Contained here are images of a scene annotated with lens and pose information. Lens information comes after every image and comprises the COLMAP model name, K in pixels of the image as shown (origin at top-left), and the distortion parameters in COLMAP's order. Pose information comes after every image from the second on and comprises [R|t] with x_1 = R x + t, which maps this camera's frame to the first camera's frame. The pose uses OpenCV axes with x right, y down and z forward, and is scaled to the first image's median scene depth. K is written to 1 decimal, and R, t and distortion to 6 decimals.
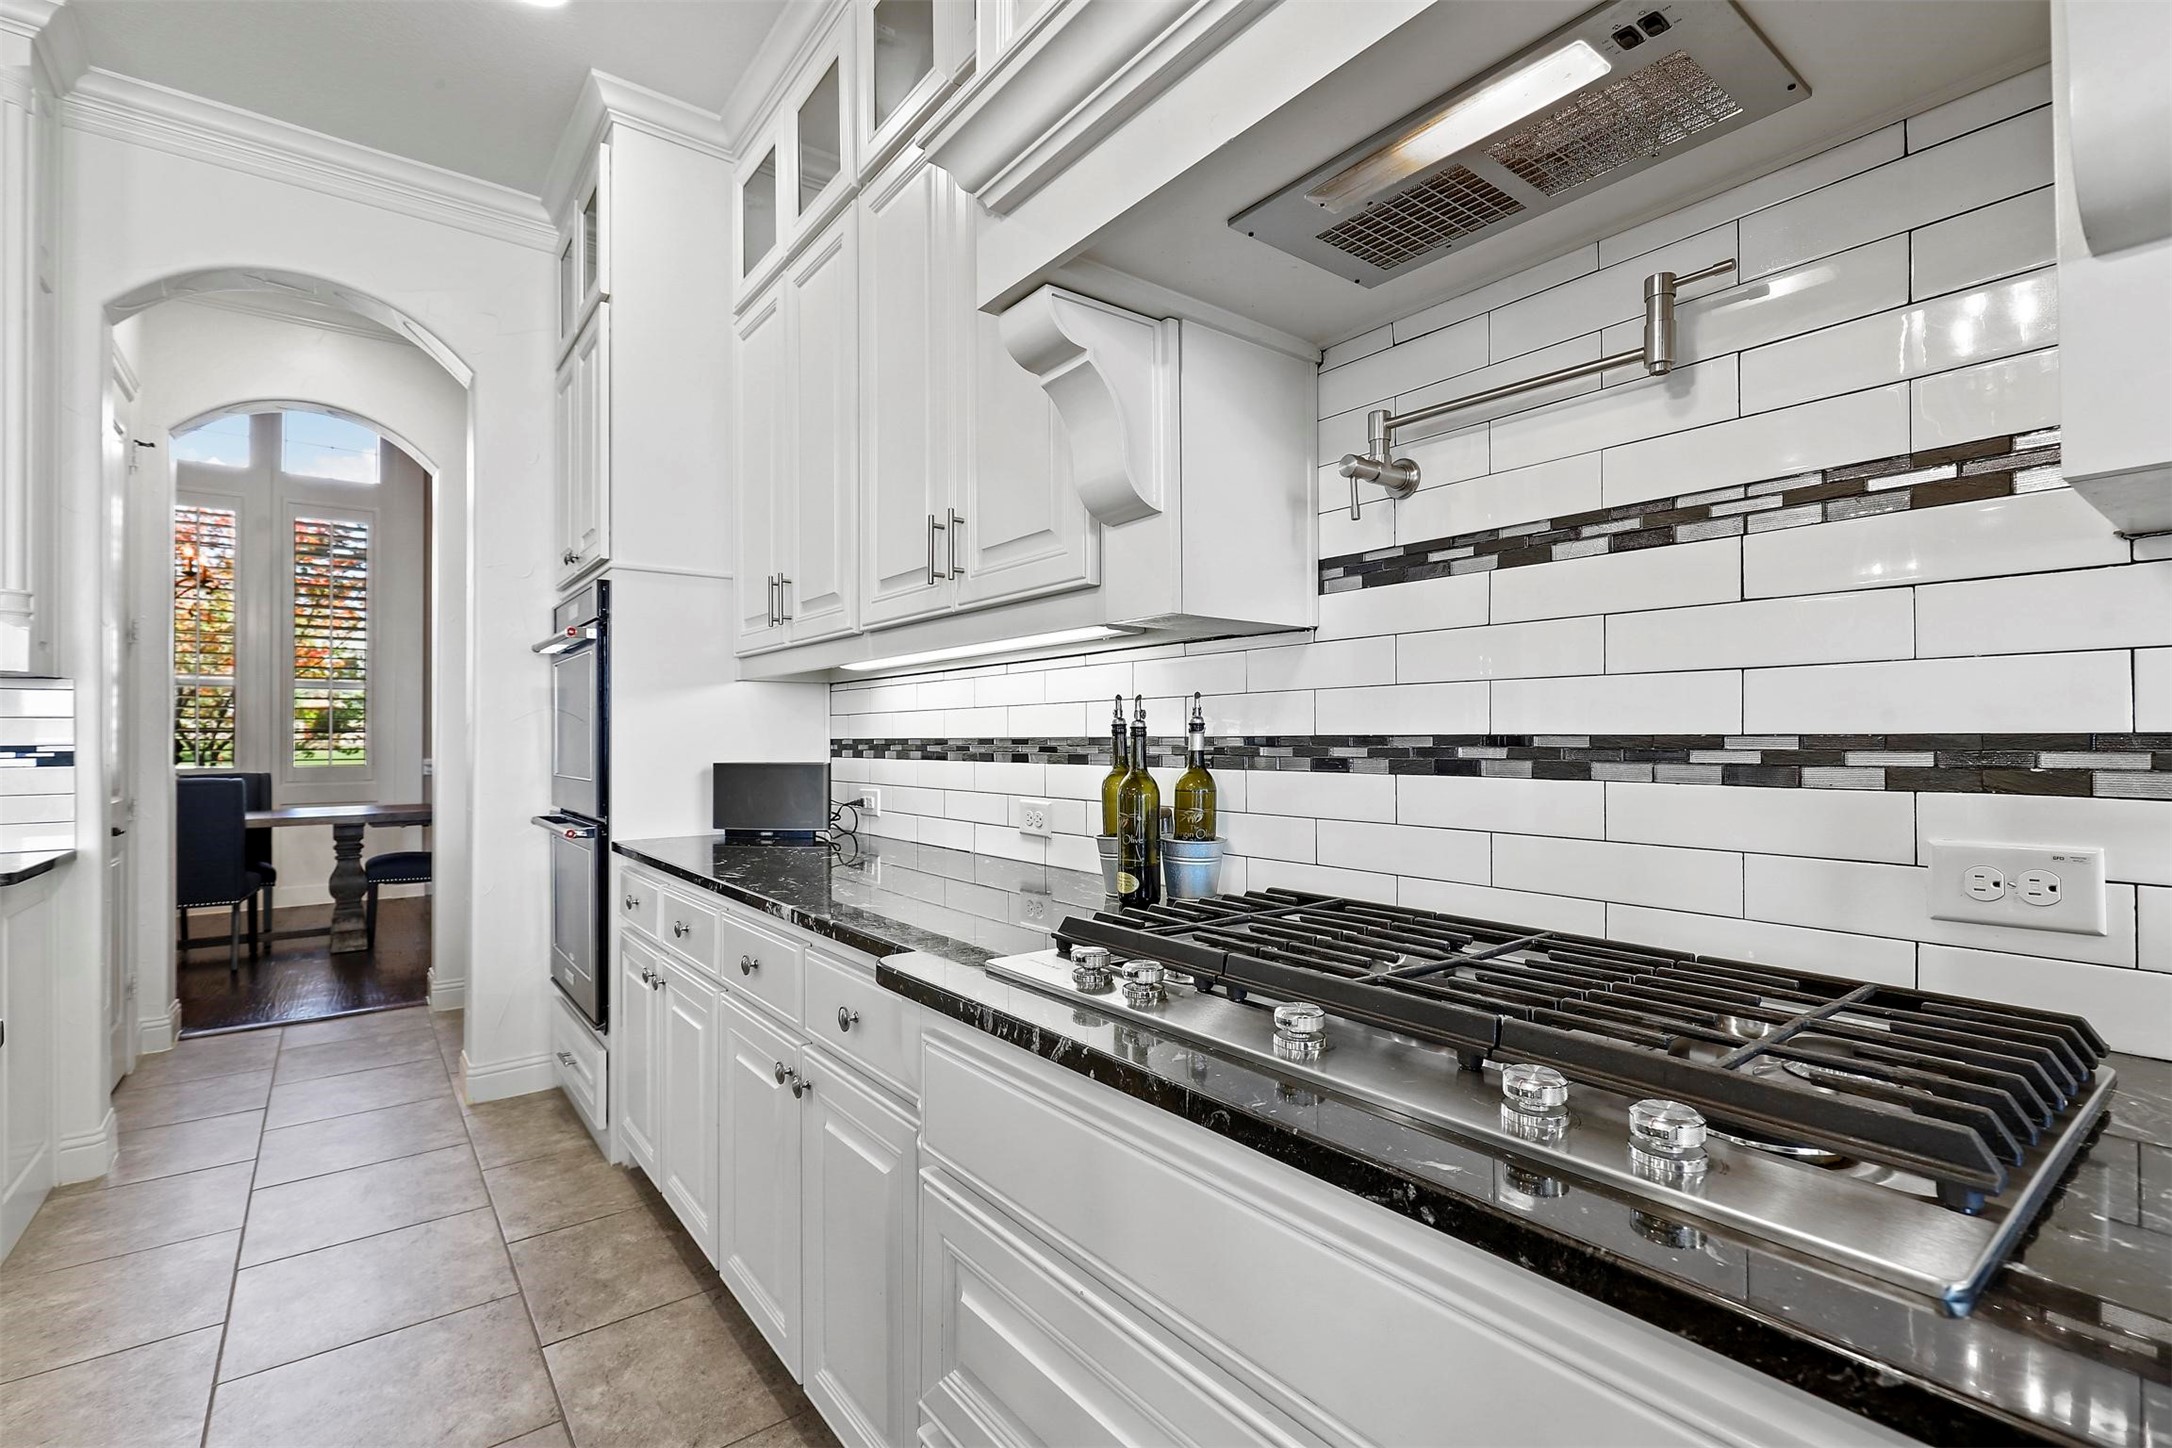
lens RADIAL K [[981.1, 0, 1082.8], [0, 981.1, 729.7], [0, 0, 1]] dist [-0.000747, -0.000148]
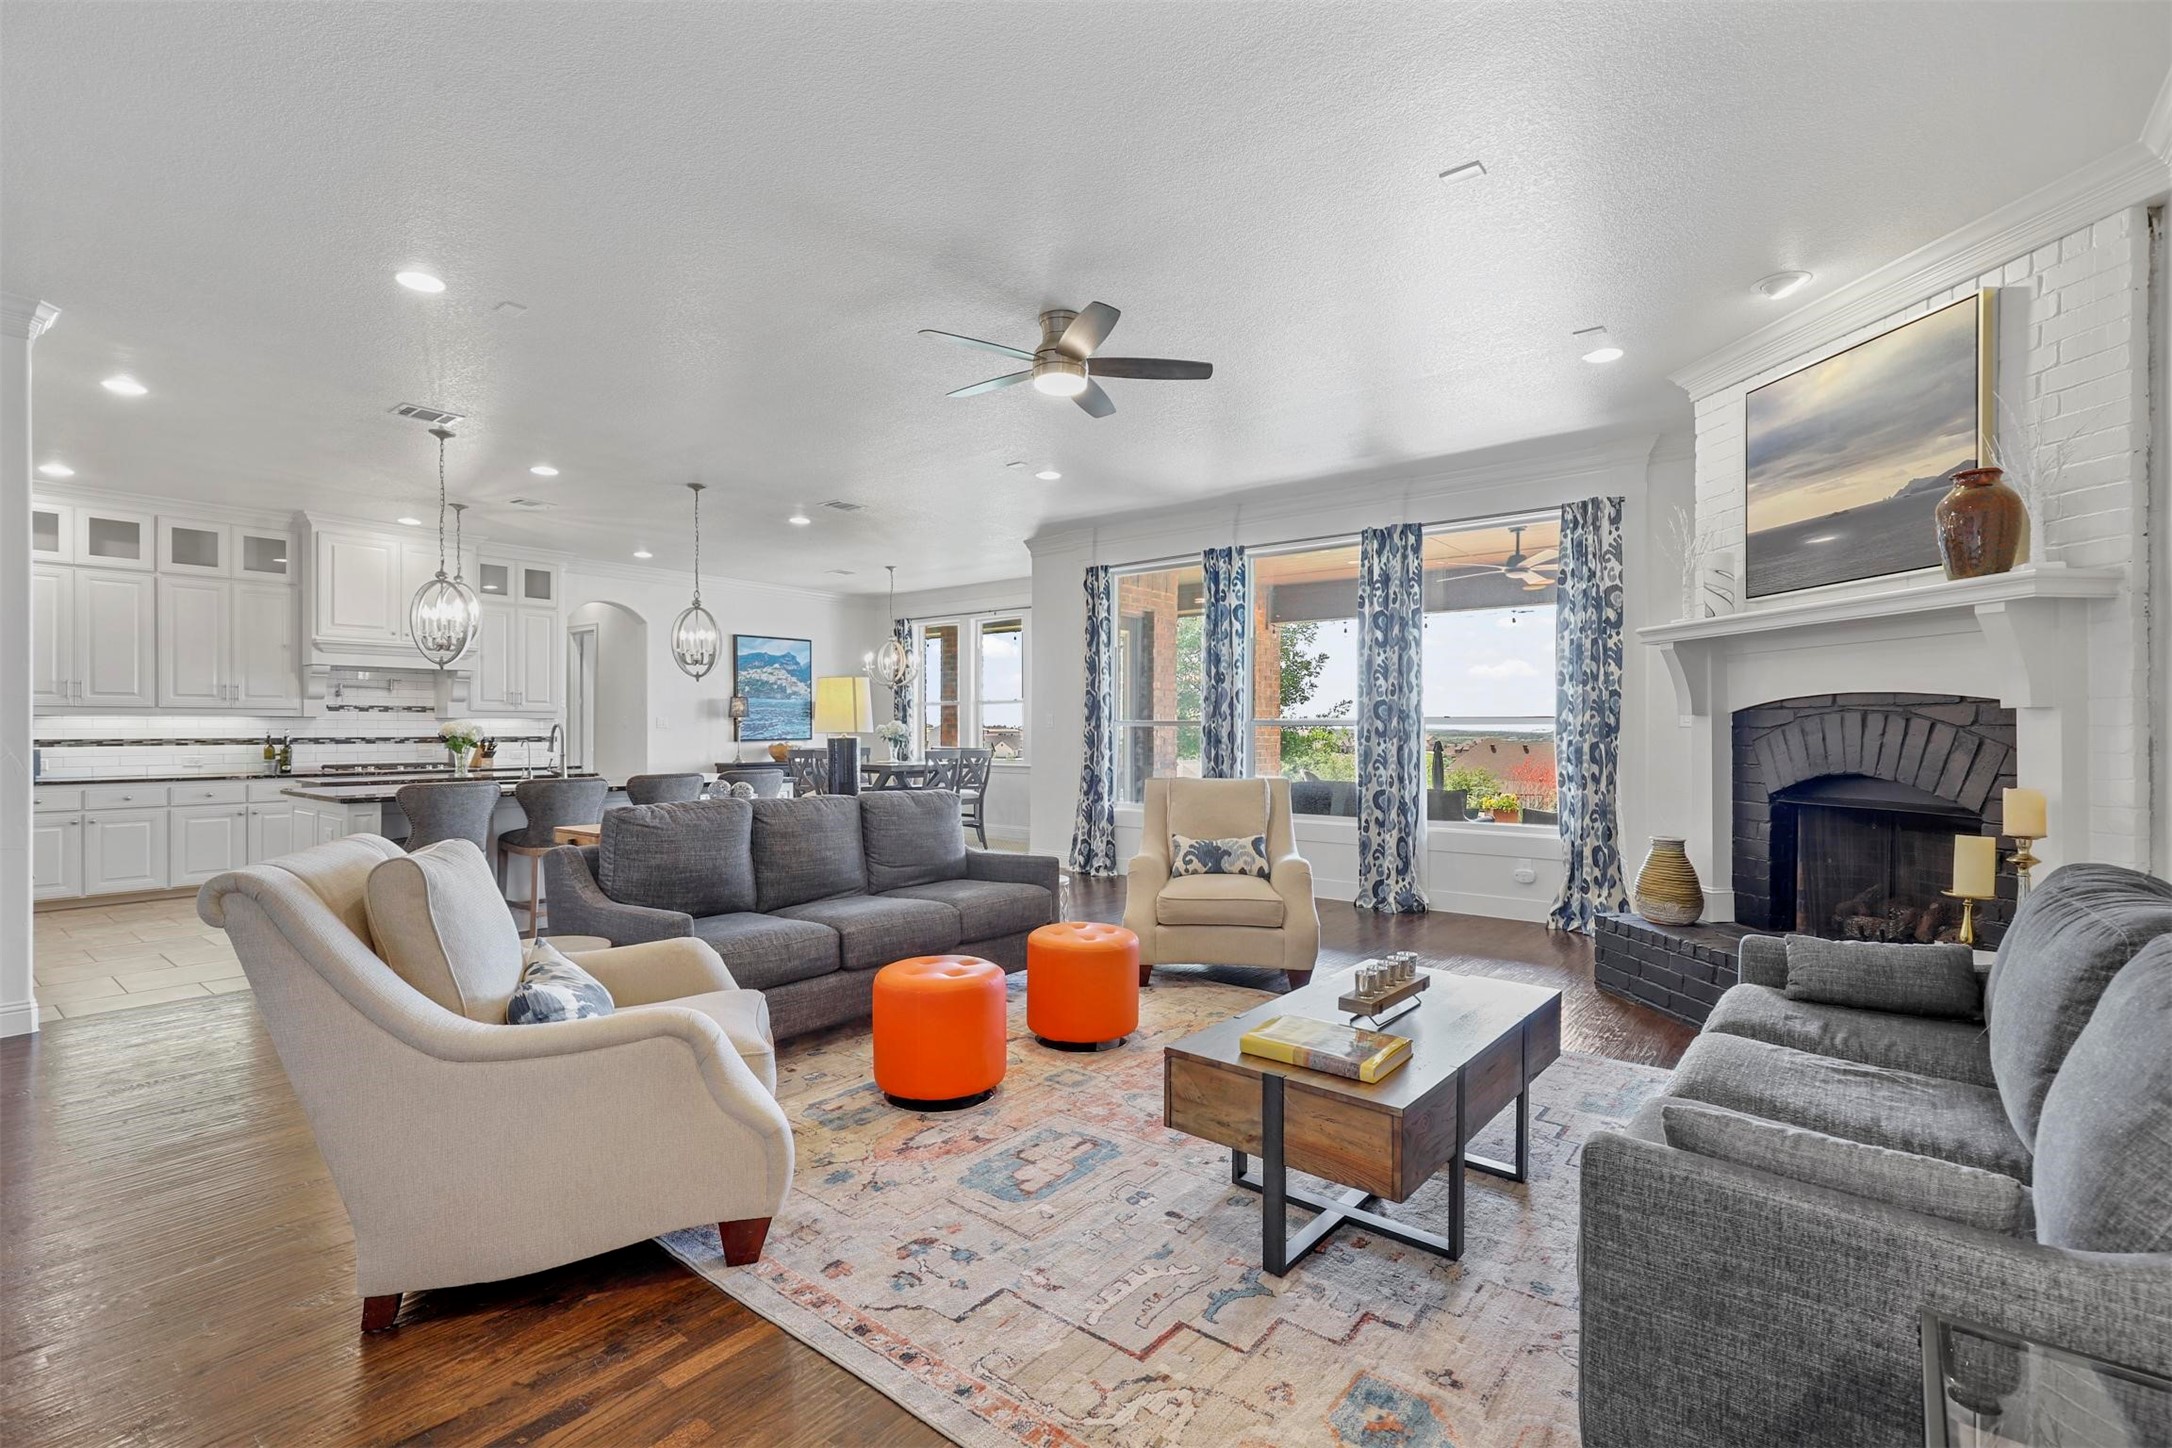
lens RADIAL K [[993.2, 0, 1084.1], [0, 993.2, 733.3], [0, 0, 1]] dist [0.001832, -0.000385]
pose [[-0.235057, 0.001683, 0.971980, -4.094604], [-0.005969, 0.999977, -0.003175, -0.017197], [-0.971963, -0.006548, -0.235042, -1.221233]]
